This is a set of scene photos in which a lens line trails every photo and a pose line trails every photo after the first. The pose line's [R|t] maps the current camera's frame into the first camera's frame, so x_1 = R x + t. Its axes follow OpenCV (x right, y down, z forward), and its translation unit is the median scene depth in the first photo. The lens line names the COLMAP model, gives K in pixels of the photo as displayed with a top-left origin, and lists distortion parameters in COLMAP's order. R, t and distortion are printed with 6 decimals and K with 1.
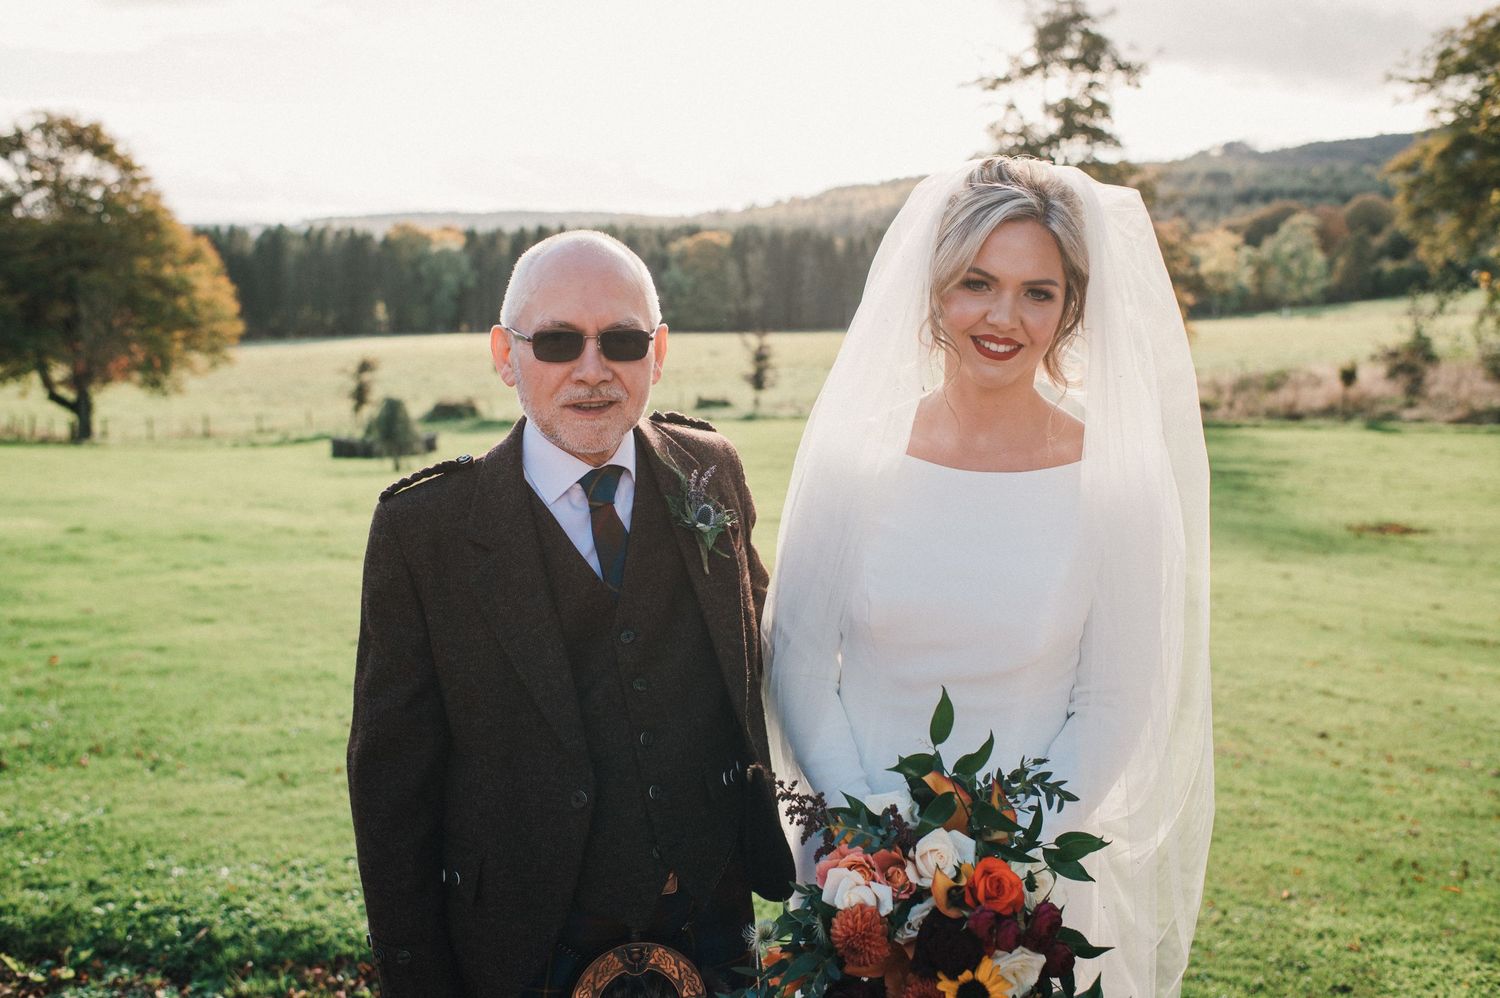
lens RADIAL K [[1481.6, 0, 694.8], [0, 1481.6, 560.7], [0, 0, 1]] dist [-0.017251, -0.006331]
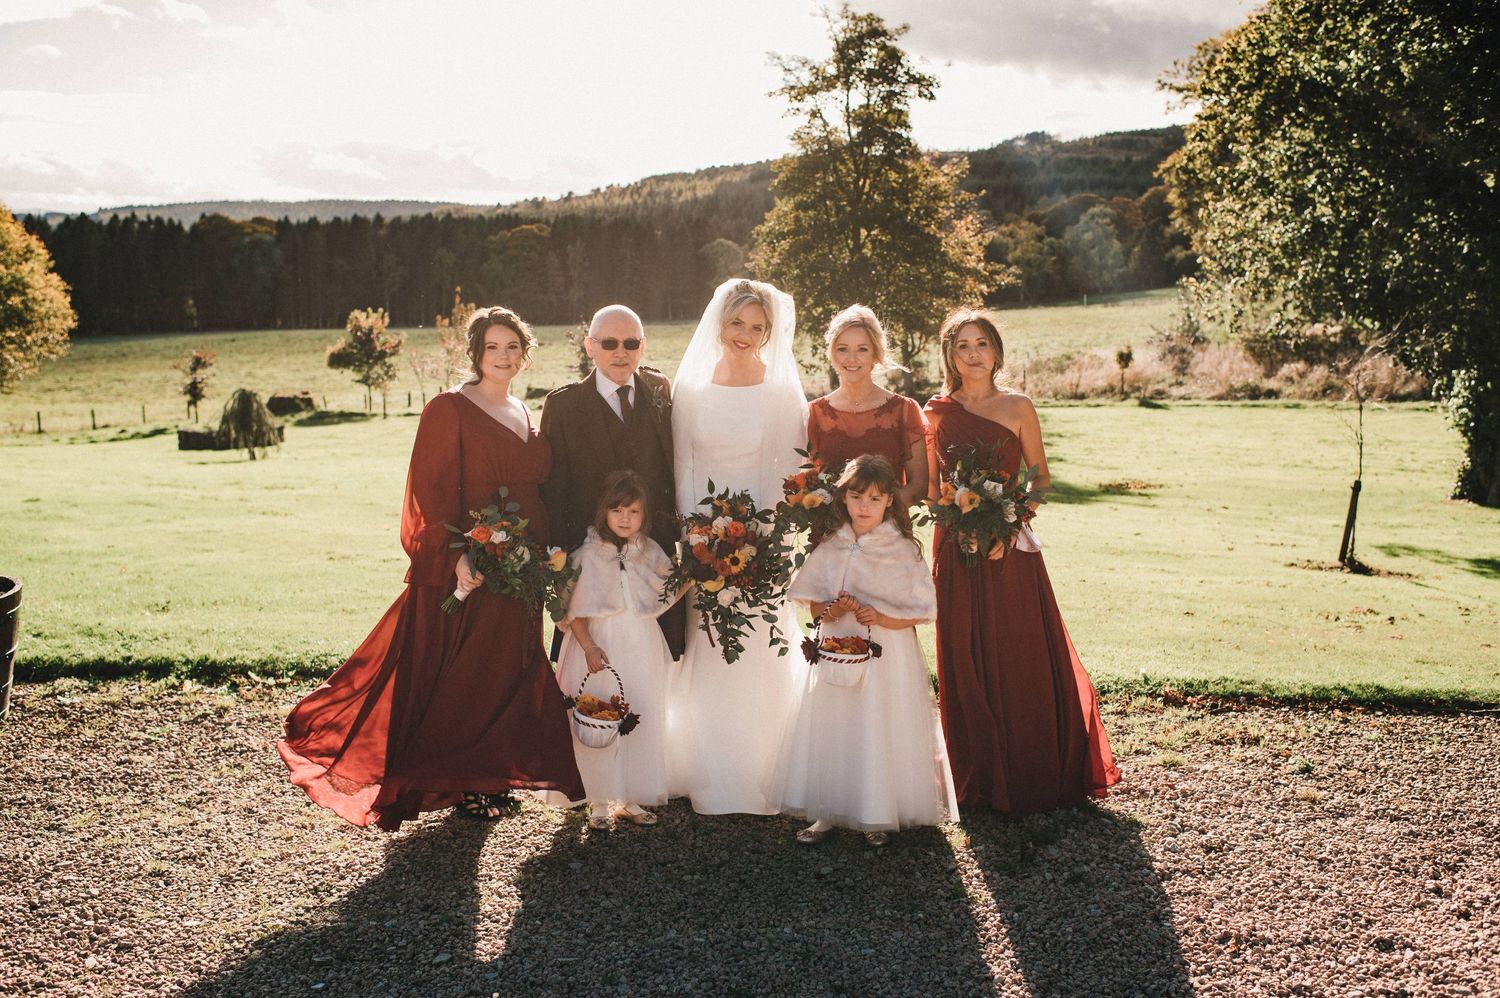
lens RADIAL K [[1481.6, 0, 694.8], [0, 1481.6, 560.7], [0, 0, 1]] dist [-0.017251, -0.006331]
pose [[0.992928, -0.027961, 0.115379, -0.046492], [0.027211, 0.999597, 0.008072, 0.048522], [-0.115558, -0.004876, 0.993289, -0.350745]]
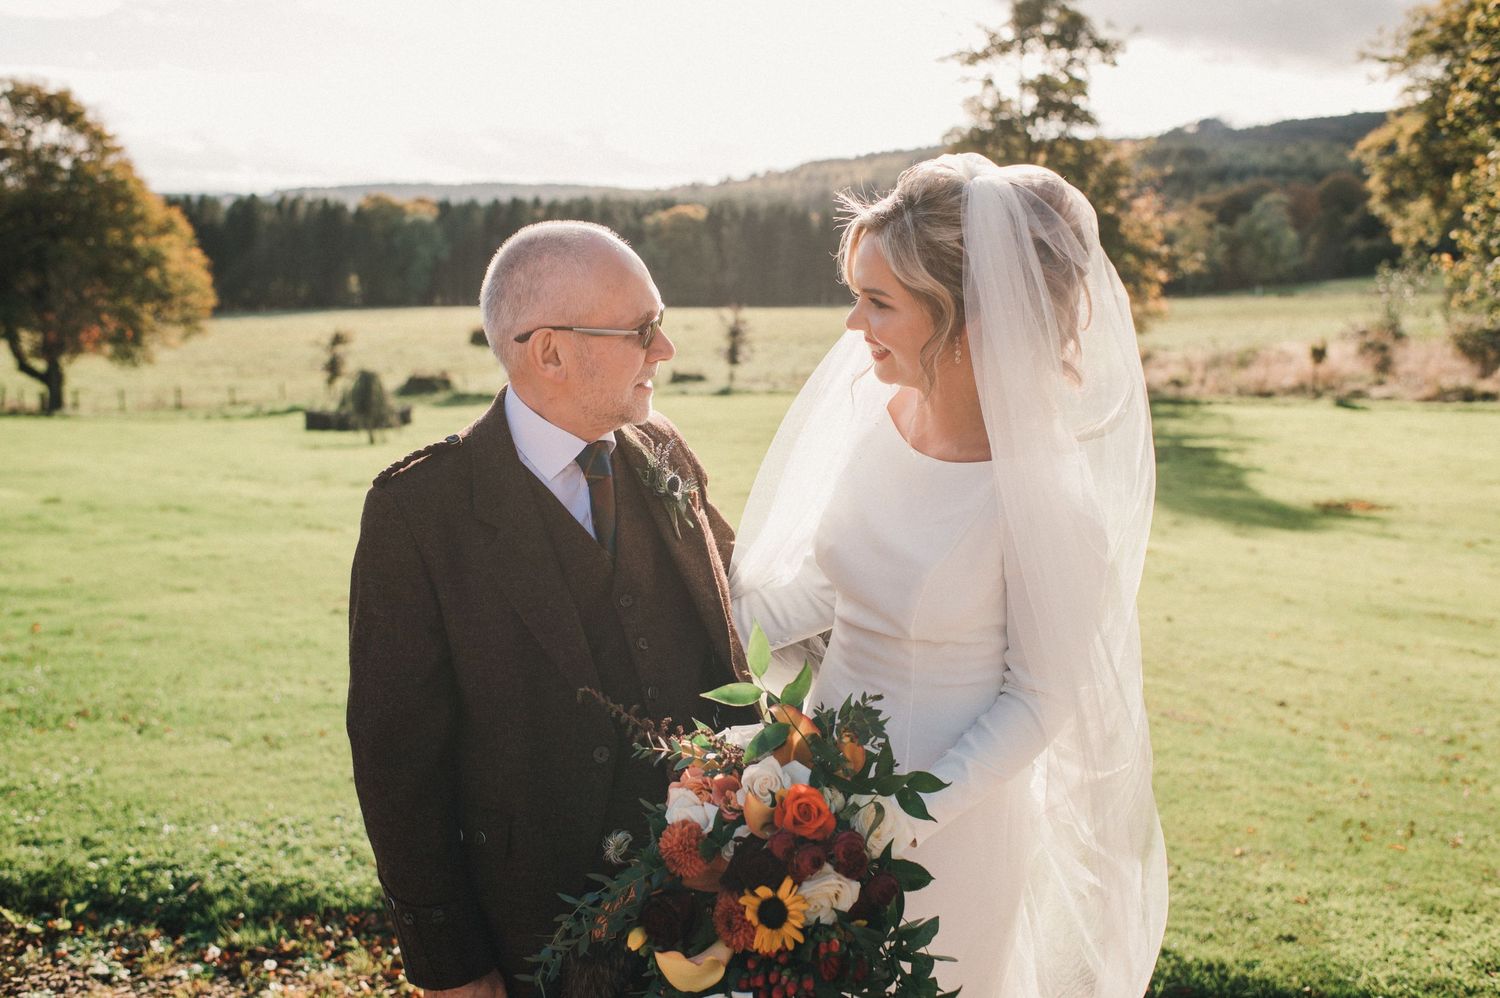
lens RADIAL K [[1481.6, 0, 694.8], [0, 1481.6, 560.7], [0, 0, 1]] dist [-0.017251, -0.006331]
pose [[0.999841, 0.003237, 0.017512, -0.000827], [-0.003536, 0.999848, 0.017065, 0.002032], [-0.017454, -0.017124, 0.999701, -0.014440]]
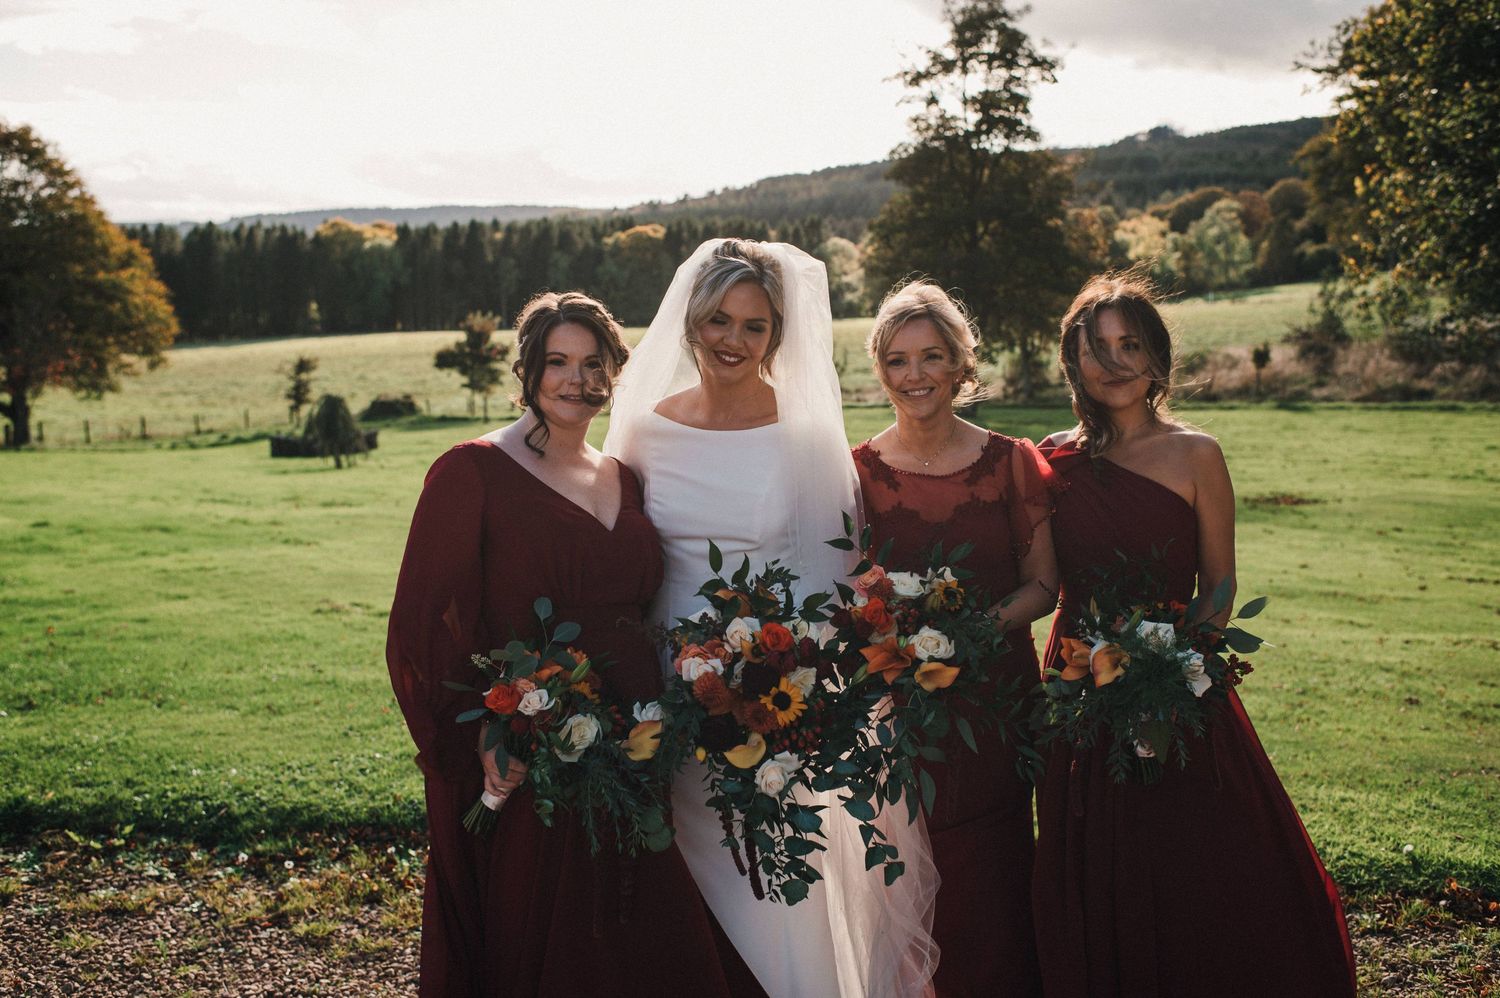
lens RADIAL K [[1481.6, 0, 694.8], [0, 1481.6, 560.7], [0, 0, 1]] dist [-0.017251, -0.006331]
pose [[0.998955, -0.023454, 0.039227, 0.011100], [0.023262, 0.999715, 0.005345, 0.015535], [-0.039341, -0.004426, 0.999216, -0.114960]]
